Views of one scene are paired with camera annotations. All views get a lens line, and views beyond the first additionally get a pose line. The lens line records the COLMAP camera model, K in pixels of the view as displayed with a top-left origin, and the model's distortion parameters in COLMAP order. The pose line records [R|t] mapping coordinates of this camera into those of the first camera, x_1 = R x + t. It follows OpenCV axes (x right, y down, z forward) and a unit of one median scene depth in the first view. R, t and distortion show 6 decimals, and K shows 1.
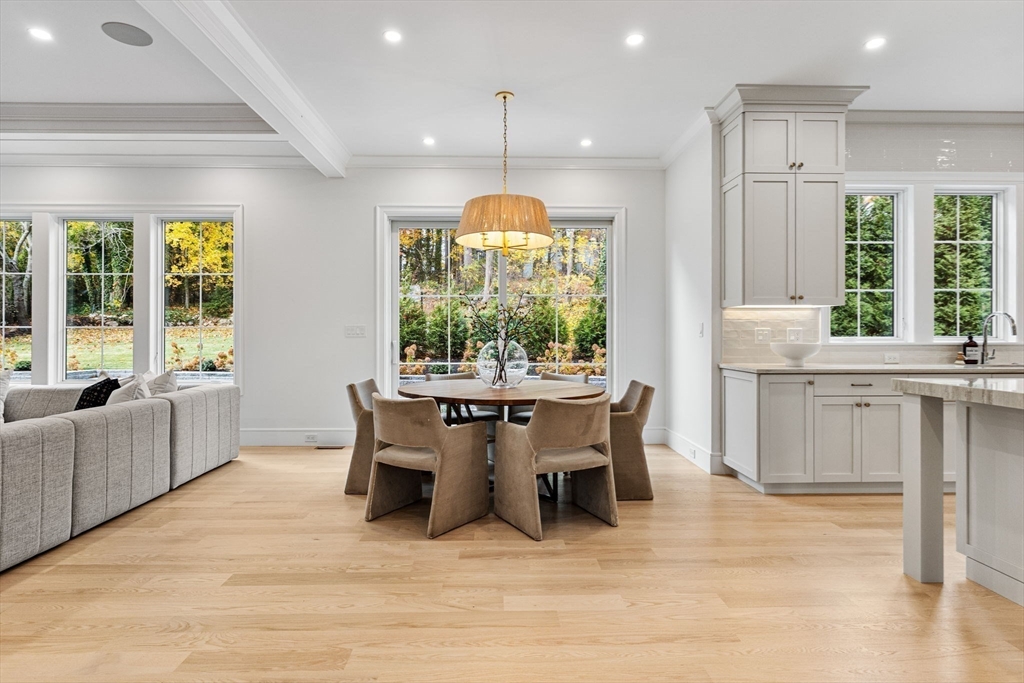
lens RADIAL K [[533.9, 0, 510.6], [0, 533.9, 331.9], [0, 0, 1]] dist [0.016109, -0.000562]
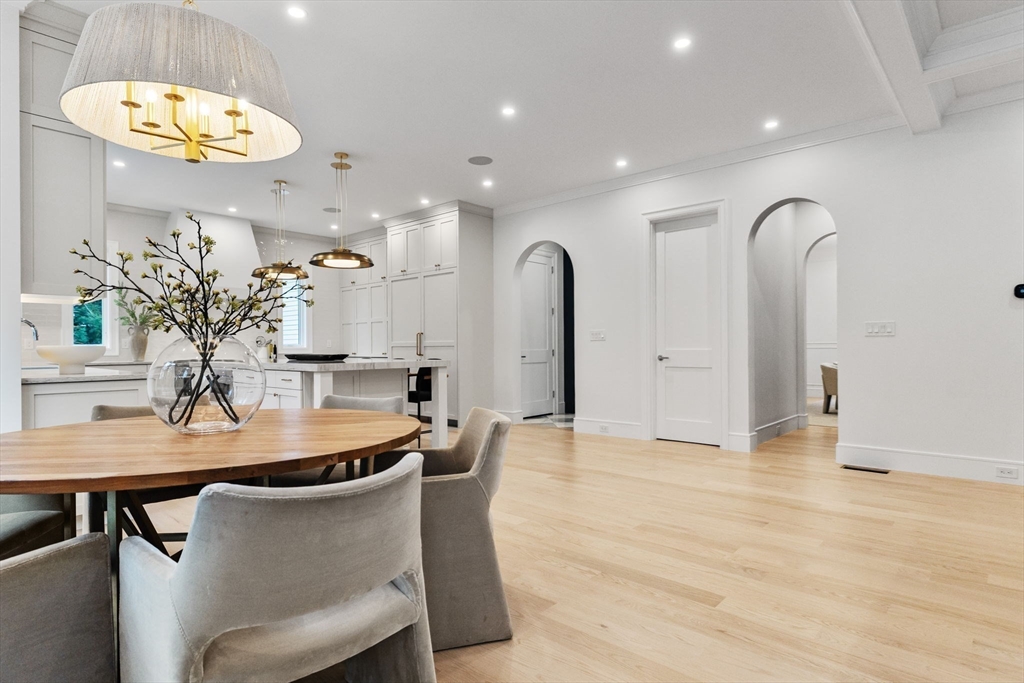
lens RADIAL K [[551.2, 0, 510.3], [0, 551.2, 344.4], [0, 0, 1]] dist [0.004088, 0.000370]
pose [[-0.721201, 0.011730, 0.692626, -0.912214], [0.010769, 0.999926, -0.005722, 0.045537], [-0.692642, 0.003332, -0.721274, 1.893890]]
